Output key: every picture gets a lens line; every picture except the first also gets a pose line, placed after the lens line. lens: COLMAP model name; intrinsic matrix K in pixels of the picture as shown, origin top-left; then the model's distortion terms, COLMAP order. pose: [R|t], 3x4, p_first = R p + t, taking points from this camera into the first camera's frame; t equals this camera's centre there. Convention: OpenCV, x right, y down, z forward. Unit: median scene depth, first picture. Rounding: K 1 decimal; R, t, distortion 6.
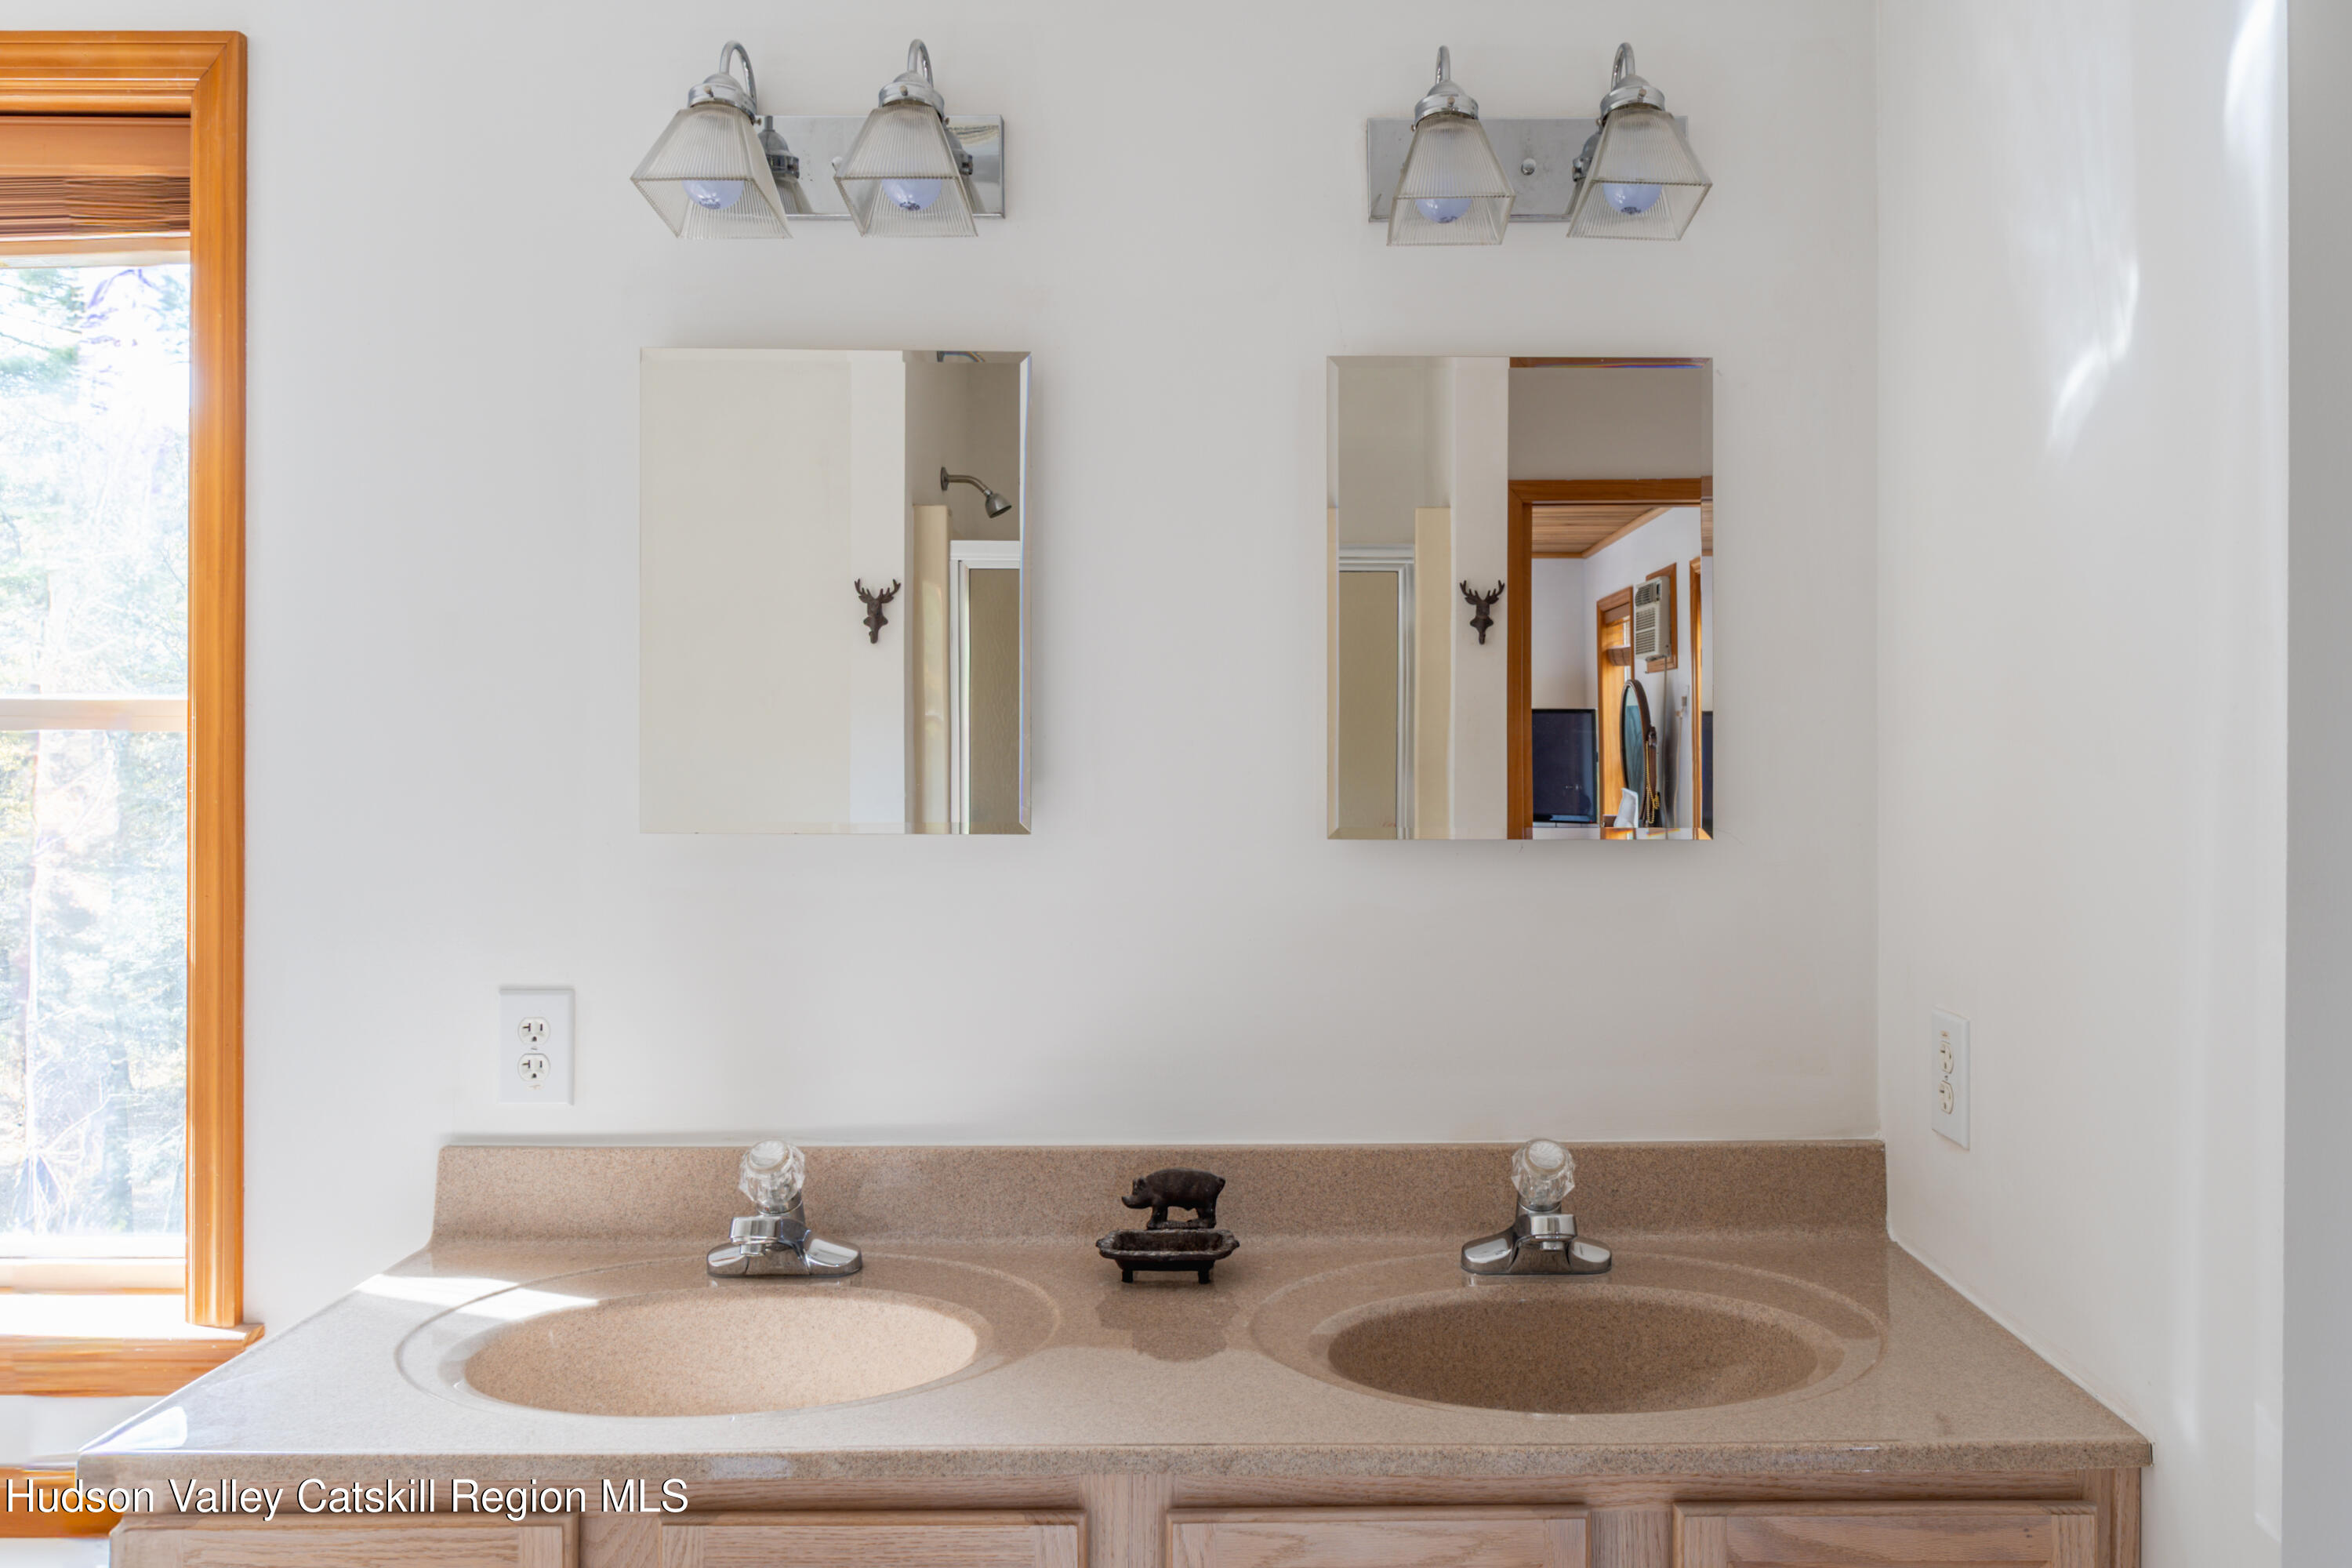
lens RADIAL K [[1649.8, 0, 1233.7], [0, 1649.8, 750.8], [0, 0, 1]] dist [-0.002392, 0.001627]
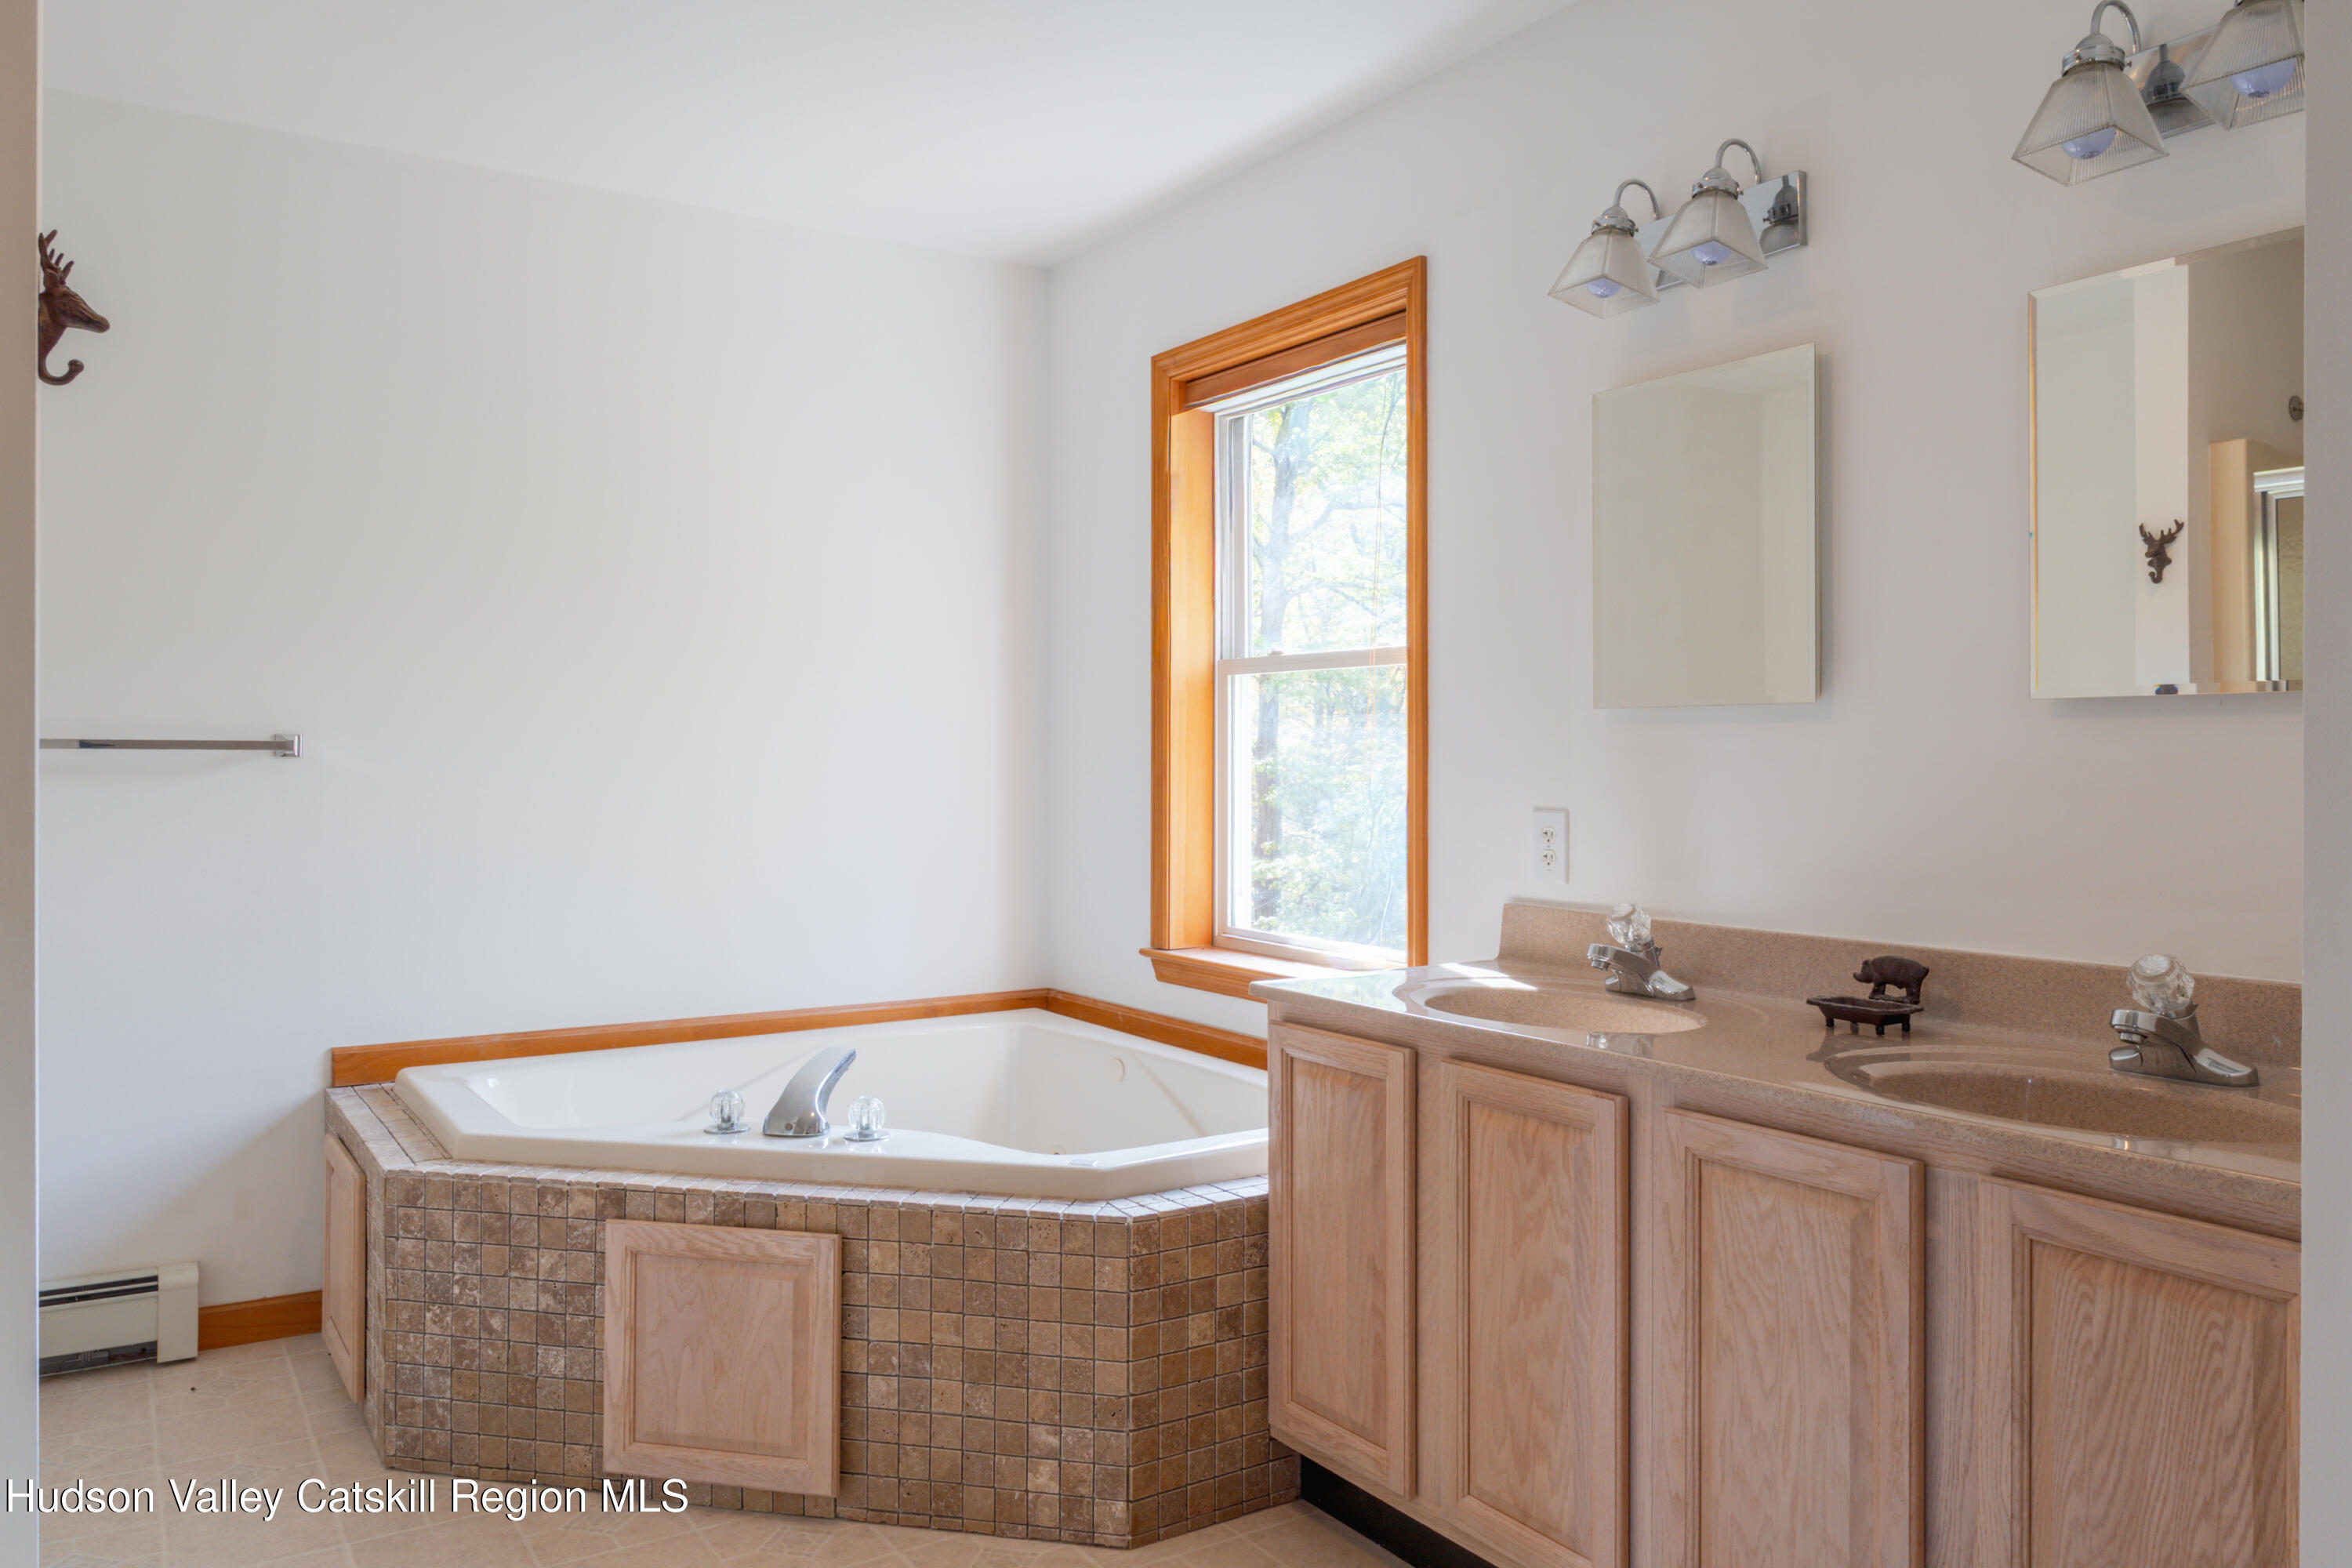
lens RADIAL K [[1677.5, 0, 1176.0], [0, 1677.5, 784.0], [0, 0, 1]] dist [-0.012239, -0.005699]
pose [[0.527539, 0.009099, -0.849482, 0.777442], [0.002995, 0.999916, 0.012571, 0.100981], [0.849525, -0.009176, 0.527468, -0.163214]]
